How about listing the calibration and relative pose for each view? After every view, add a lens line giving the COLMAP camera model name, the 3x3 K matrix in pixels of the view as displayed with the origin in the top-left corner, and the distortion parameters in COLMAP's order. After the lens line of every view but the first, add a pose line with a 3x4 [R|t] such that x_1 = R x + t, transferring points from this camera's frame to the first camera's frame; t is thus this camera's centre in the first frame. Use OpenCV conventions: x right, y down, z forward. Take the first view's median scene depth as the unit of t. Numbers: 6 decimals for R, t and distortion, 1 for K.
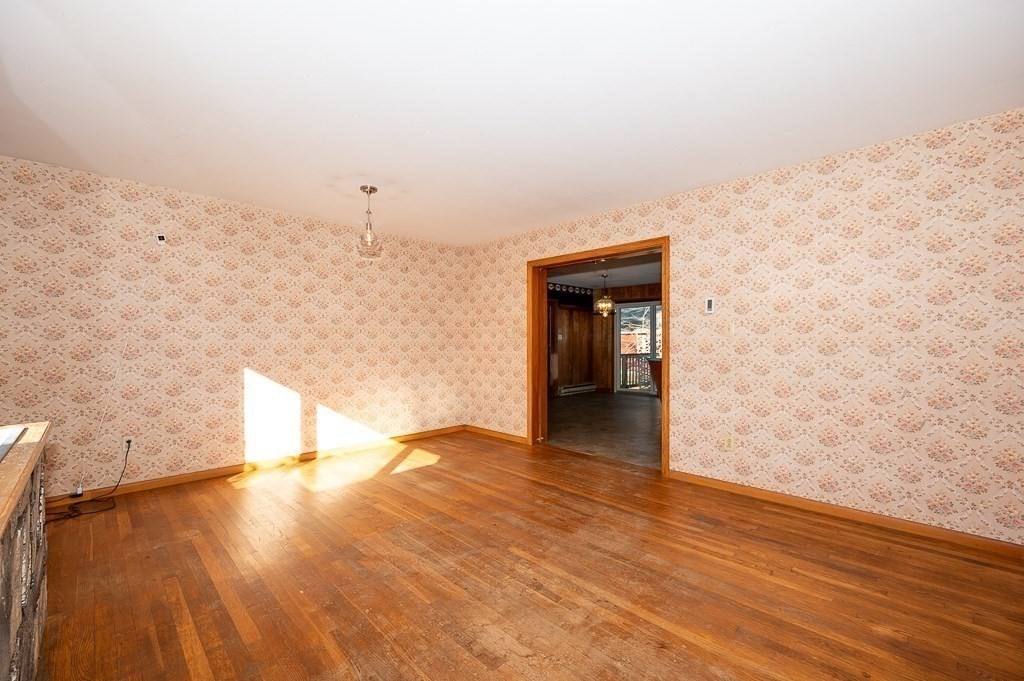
lens RADIAL K [[417.9, 0, 504.7], [0, 417.9, 342.2], [0, 0, 1]] dist [-0.002840, -0.000140]
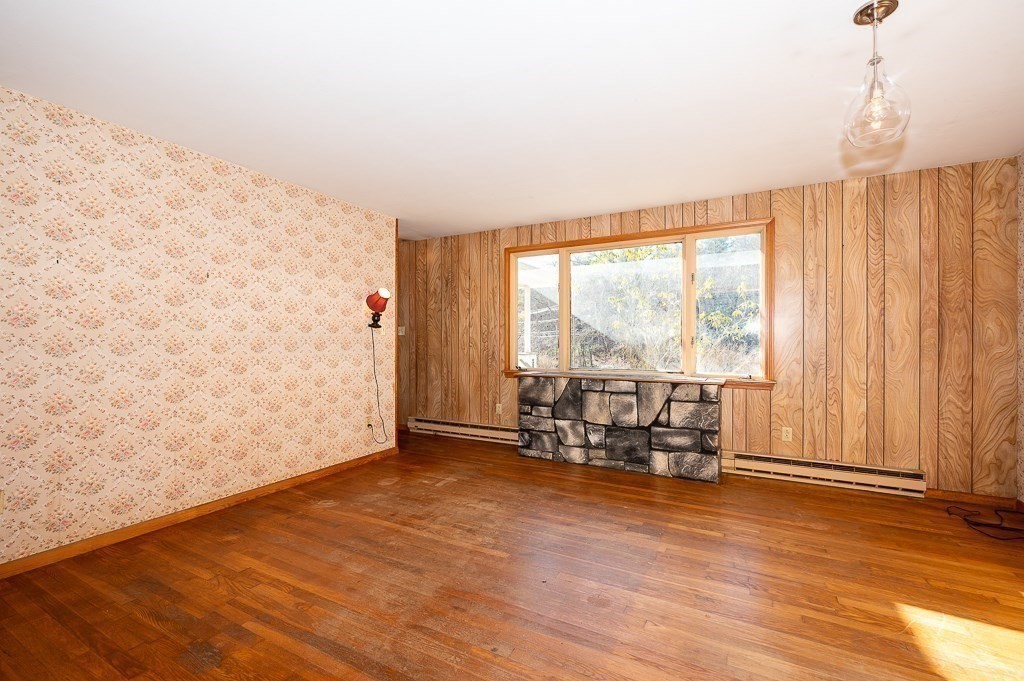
lens RADIAL K [[417.9, 0, 511.0], [0, 417.9, 341.5], [0, 0, 1]] dist [-0.002840, -0.000140]
pose [[-0.954283, 0.001581, -0.298899, 0.325139], [0.002399, 0.999994, -0.002368, 0.005912], [0.298894, -0.002977, -0.954282, 2.140708]]
